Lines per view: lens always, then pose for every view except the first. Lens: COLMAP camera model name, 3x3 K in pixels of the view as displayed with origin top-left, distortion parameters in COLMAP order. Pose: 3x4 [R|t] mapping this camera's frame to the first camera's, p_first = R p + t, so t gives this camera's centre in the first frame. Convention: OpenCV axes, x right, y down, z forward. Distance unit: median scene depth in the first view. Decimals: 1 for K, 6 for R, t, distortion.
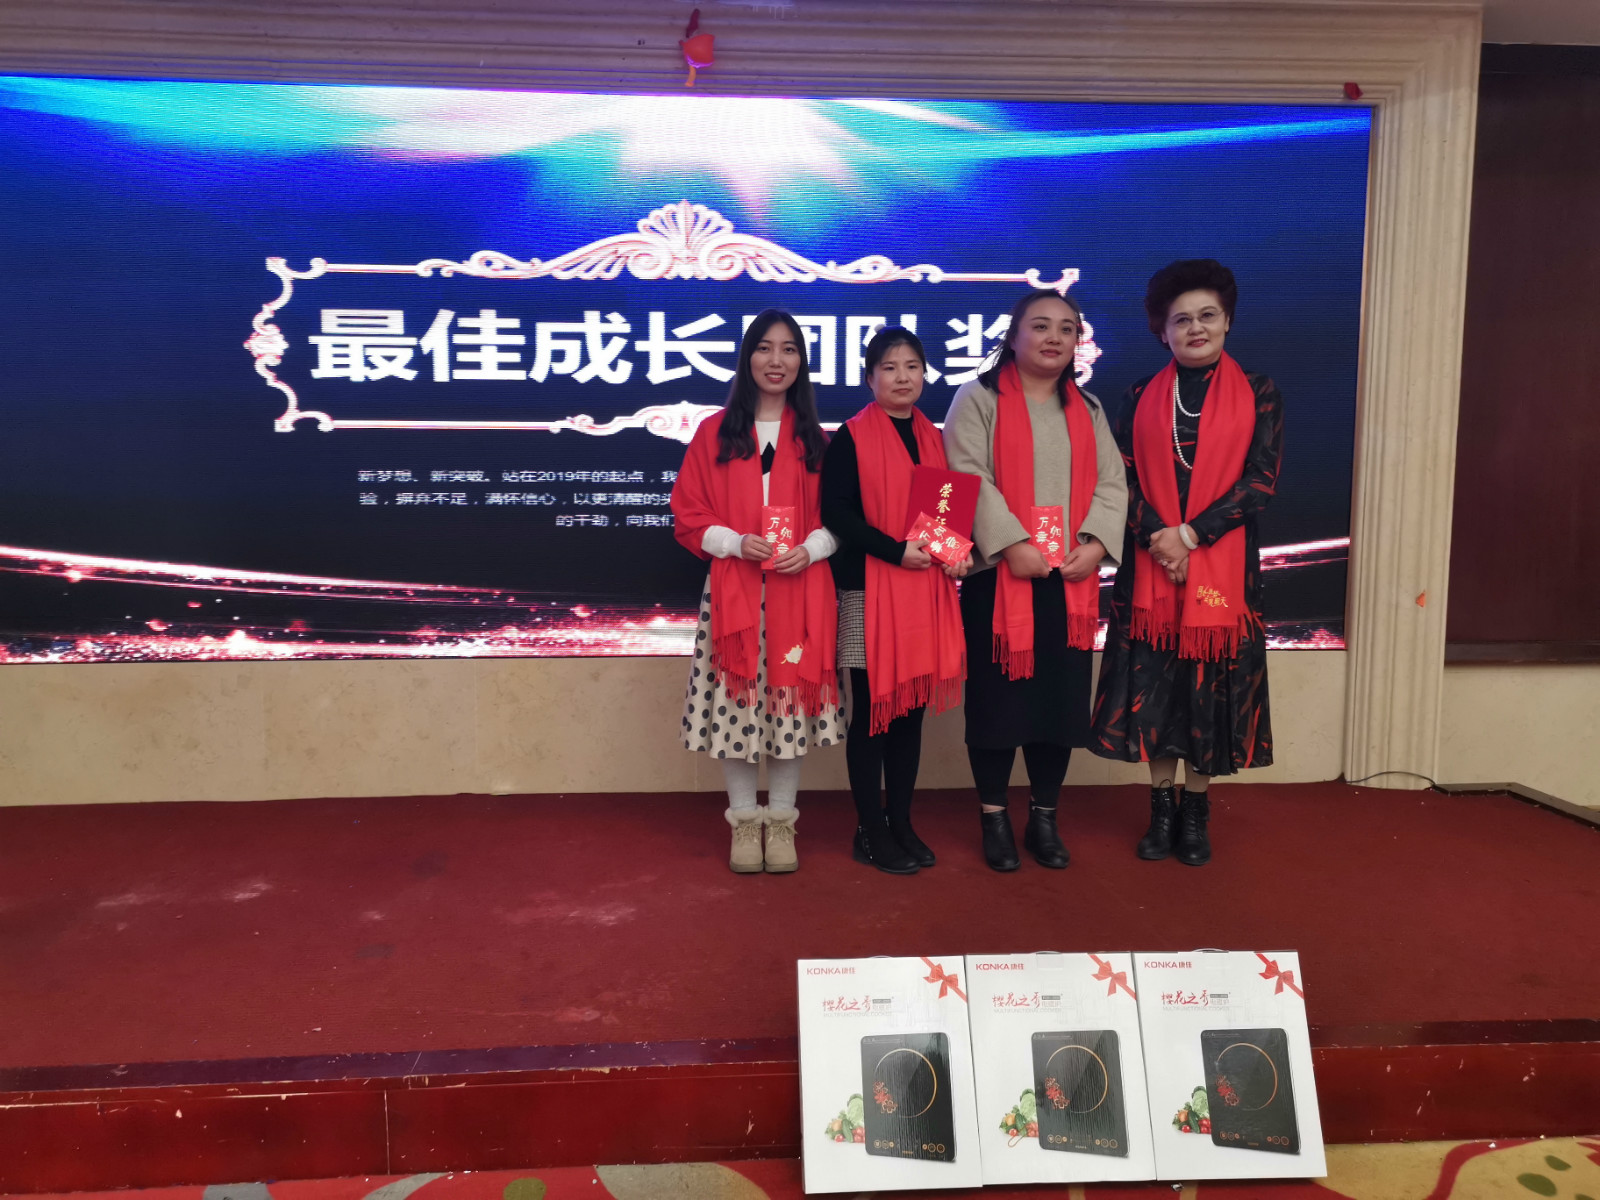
lens RADIAL K [[1239.3, 0, 796.3], [0, 1239.3, 595.5], [0, 0, 1]] dist [0.054799, -0.043839]
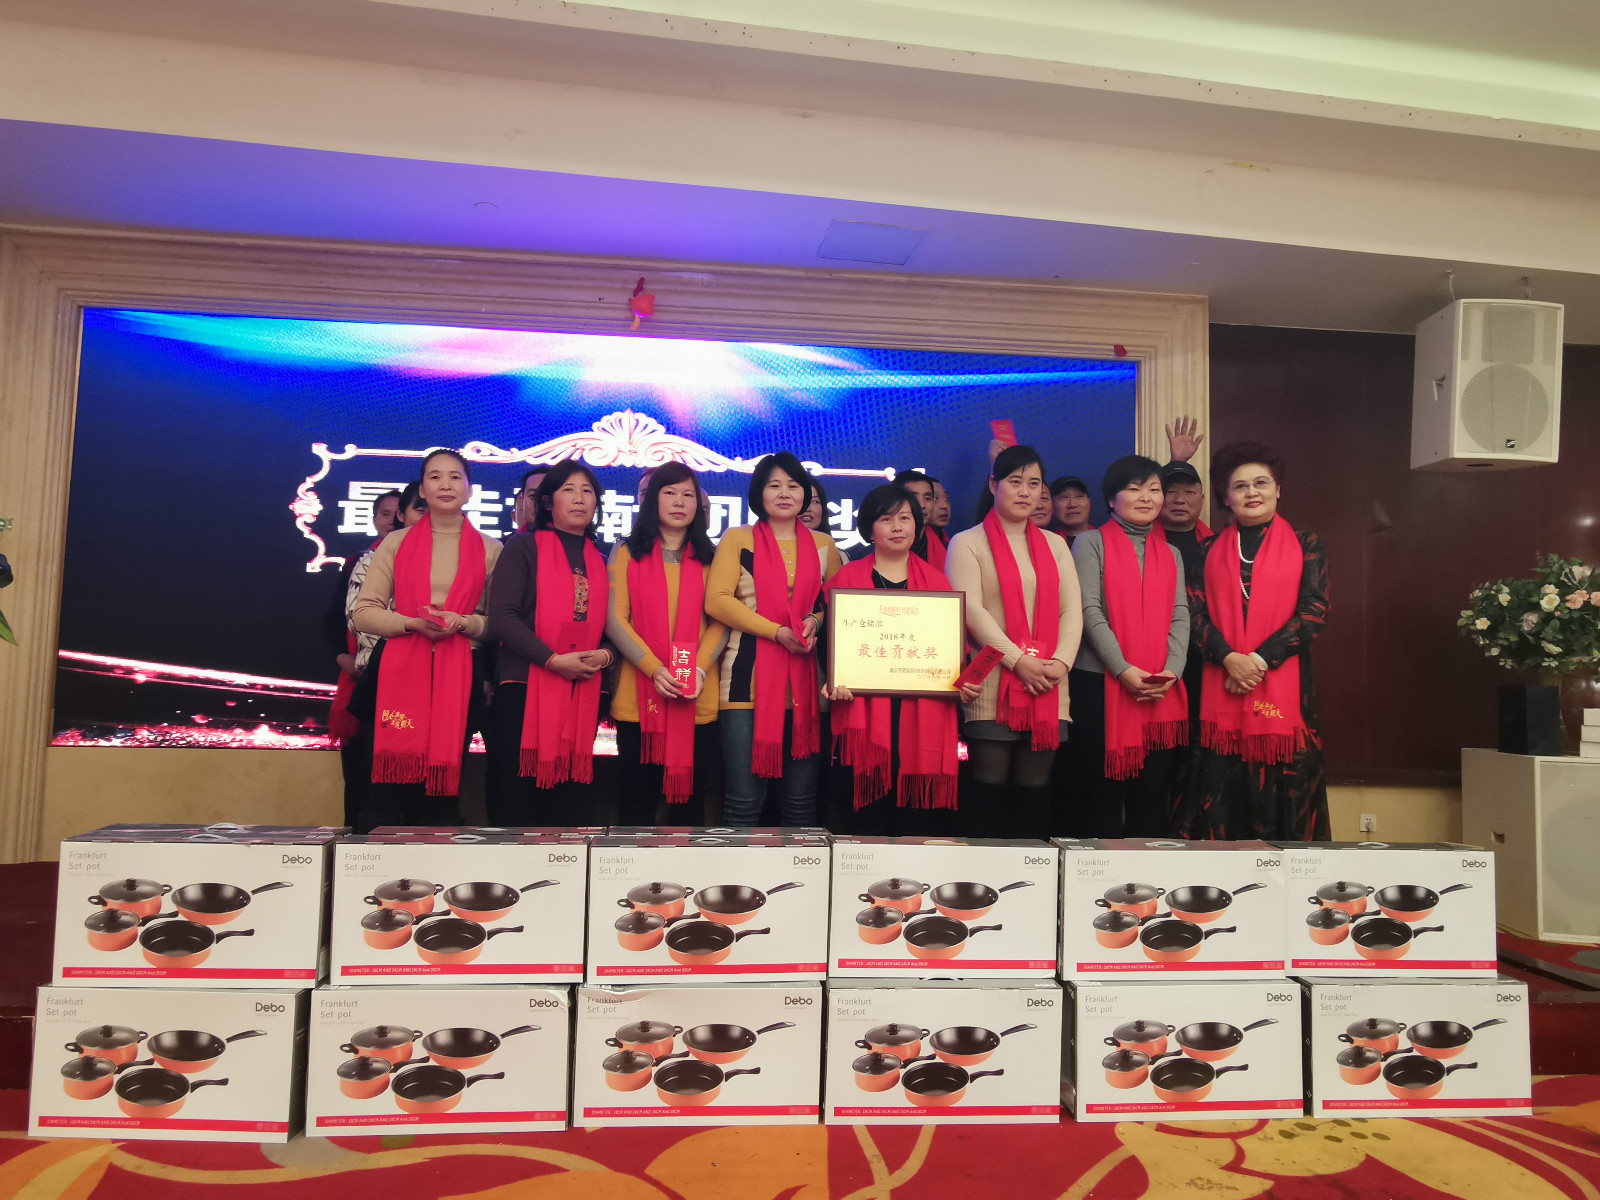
lens RADIAL K [[1090.8, 0, 787.6], [0, 1090.8, 605.9], [0, 0, 1]] dist [-0.016265, 0.019970]
pose [[0.999494, 0.024725, 0.020000, 0.062798], [-0.021138, 0.986392, -0.163043, 0.078047], [-0.023759, 0.162538, 0.986416, -0.124761]]
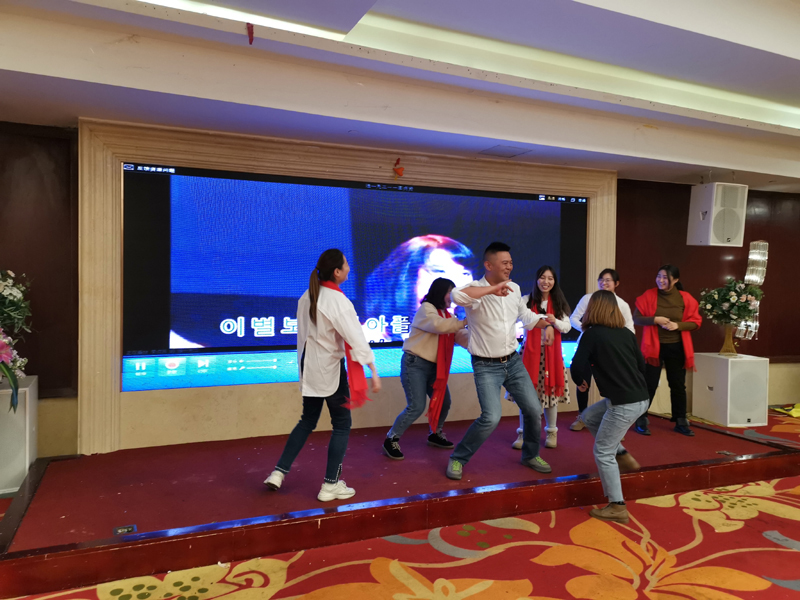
lens RADIAL K [[613.8, 0, 401.2], [0, 613.8, 299.8], [0, 0, 1]] dist [0.071813, -0.068049]
pose [[0.950805, 0.000200, 0.309790, -0.509285], [0.021662, 0.997509, -0.067129, -0.031663], [-0.309032, 0.070537, 0.948432, -0.355458]]
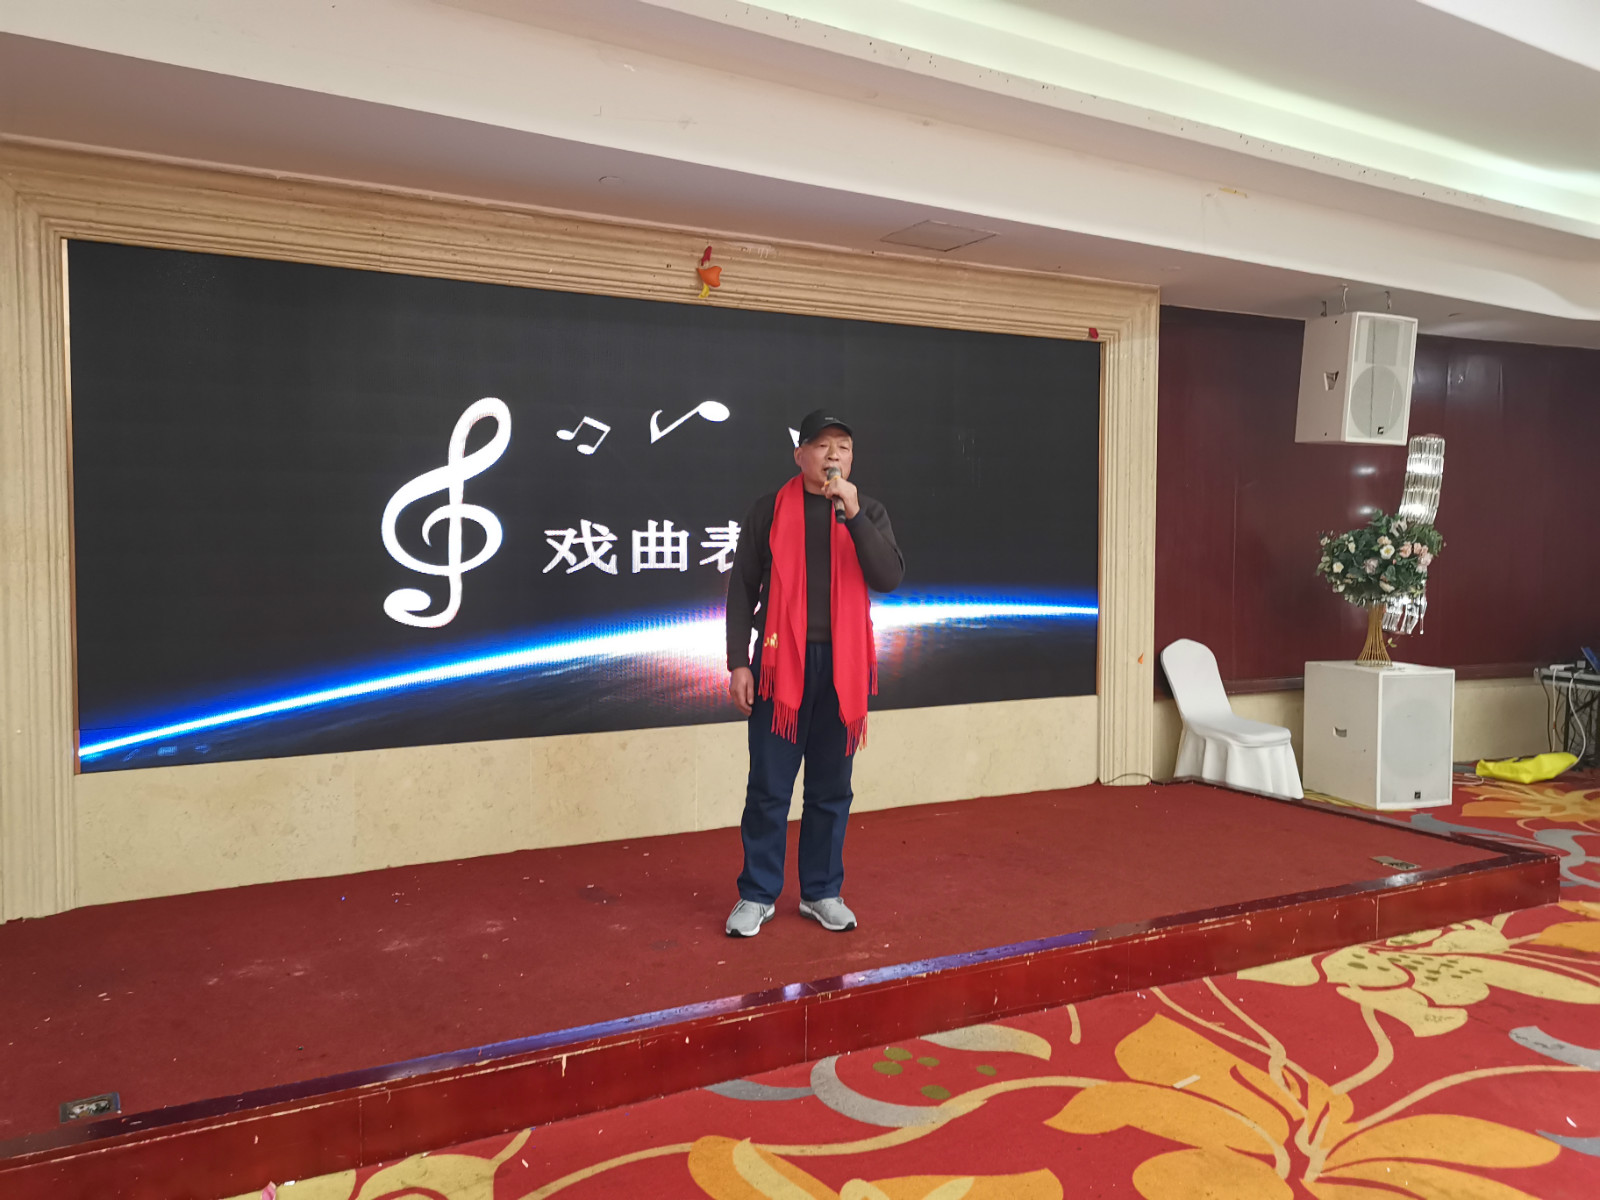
lens RADIAL K [[1227.5, 0, 802.3], [0, 1227.5, 599.5], [0, 0, 1]] dist [0.071813, -0.068049]
pose [[0.915420, -0.019833, 0.402011, -0.513754], [0.040566, 0.998246, -0.043124, -0.023158], [-0.400451, 0.055785, 0.914619, -0.234460]]
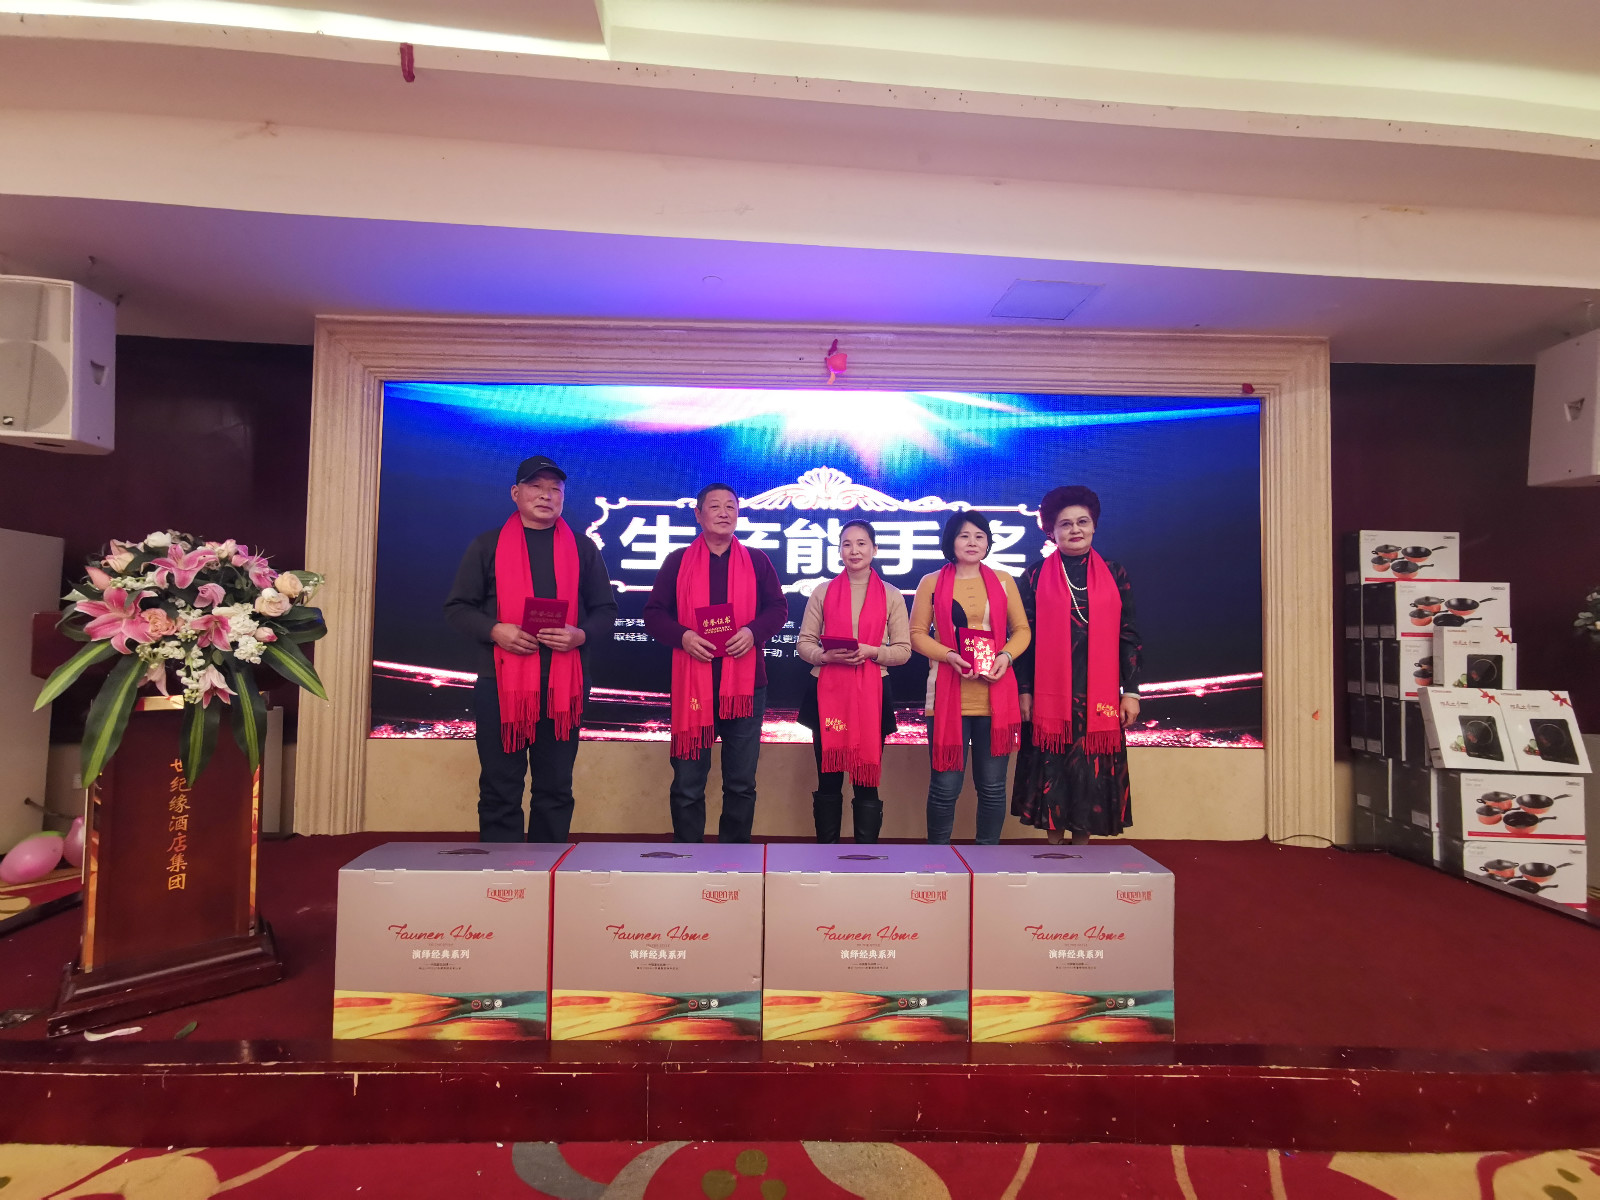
lens RADIAL K [[743.6, 0, 794.9], [0, 743.6, 602.2], [0, 0, 1]] dist [-0.017796, 0.018762]
pose [[0.998352, 0.011740, -0.056176, -0.072211], [-0.019126, 0.990957, -0.132810, -0.001273], [0.054108, 0.133665, 0.989548, 0.085958]]
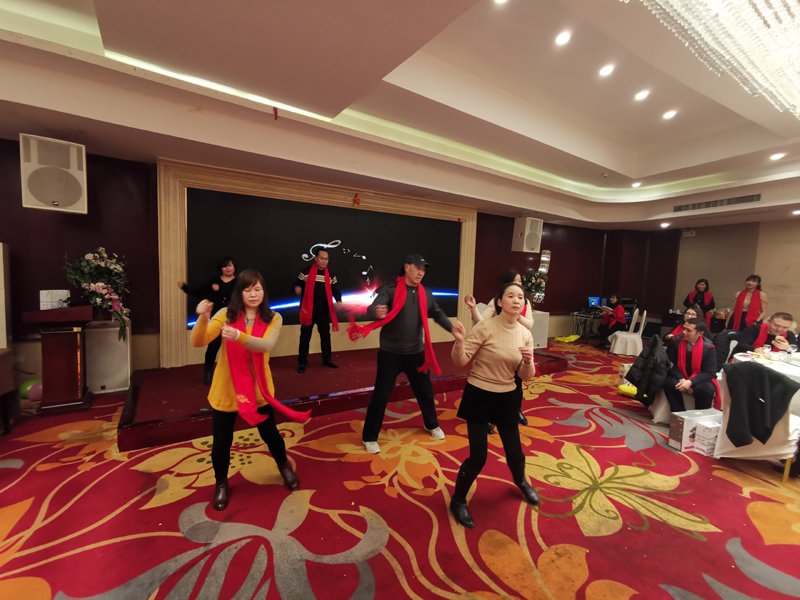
lens RADIAL K [[370.1, 0, 400.1], [0, 370.1, 302.0], [0, 0, 1]] dist [-0.017007, 0.016973]
pose [[0.887127, -0.009572, 0.461427, -0.592231], [0.012152, 0.999923, -0.002620, -0.024275], [-0.461366, 0.007932, 0.887174, -0.378093]]
